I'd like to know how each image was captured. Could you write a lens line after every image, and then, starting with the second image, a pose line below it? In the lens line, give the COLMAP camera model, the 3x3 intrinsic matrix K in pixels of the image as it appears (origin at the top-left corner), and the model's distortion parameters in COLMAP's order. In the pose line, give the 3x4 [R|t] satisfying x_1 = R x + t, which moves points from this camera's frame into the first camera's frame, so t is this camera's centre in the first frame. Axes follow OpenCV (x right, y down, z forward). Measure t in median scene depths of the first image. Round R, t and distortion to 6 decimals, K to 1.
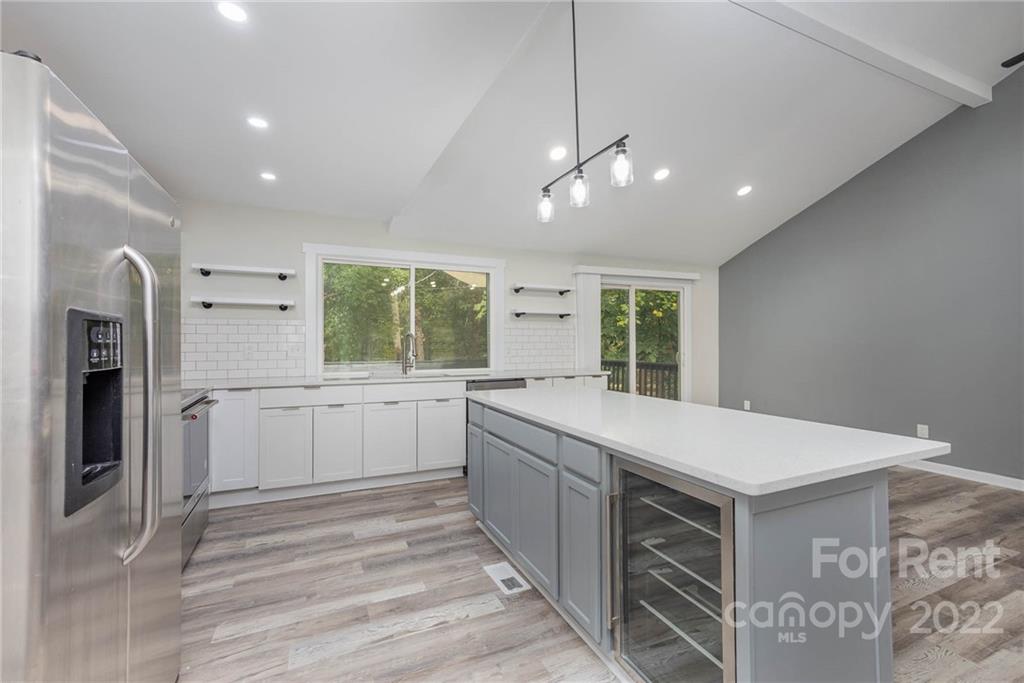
lens RADIAL K [[439.0, 0, 512.0], [0, 439.0, 341.5], [0, 0, 1]] dist [0.002909, 0.000381]
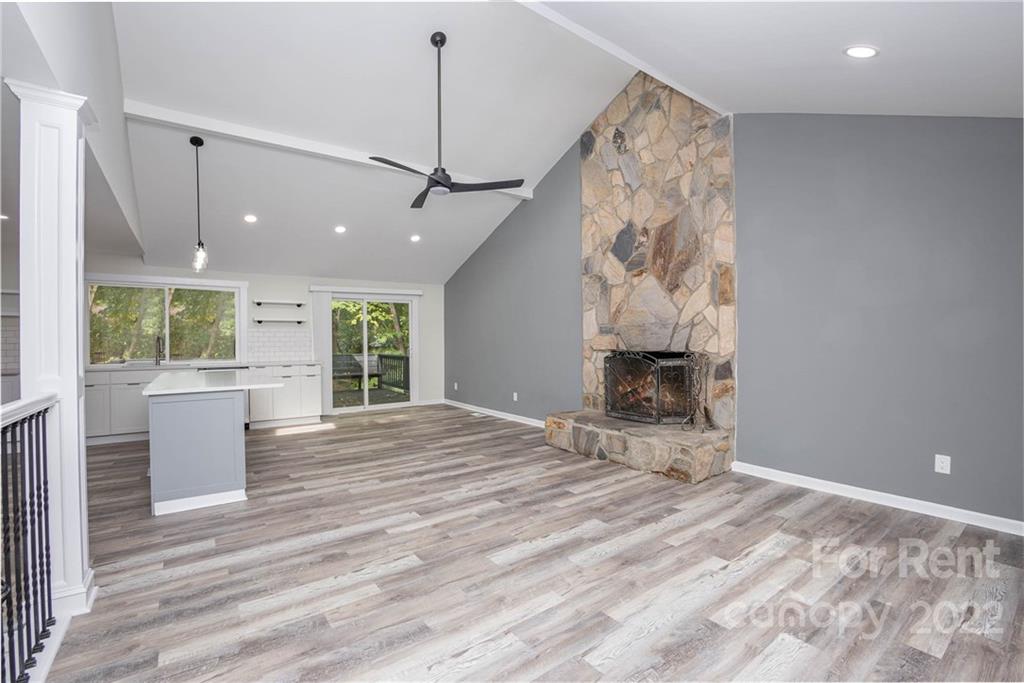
lens RADIAL K [[443.2, 0, 507.7], [0, 443.2, 338.4], [0, 0, 1]] dist [-0.059815, 0.016507]
pose [[0.980772, -0.002726, 0.195137, 0.822425], [0.002856, 0.999996, -0.000382, -0.009180], [-0.195135, 0.000932, 0.980776, -0.796903]]
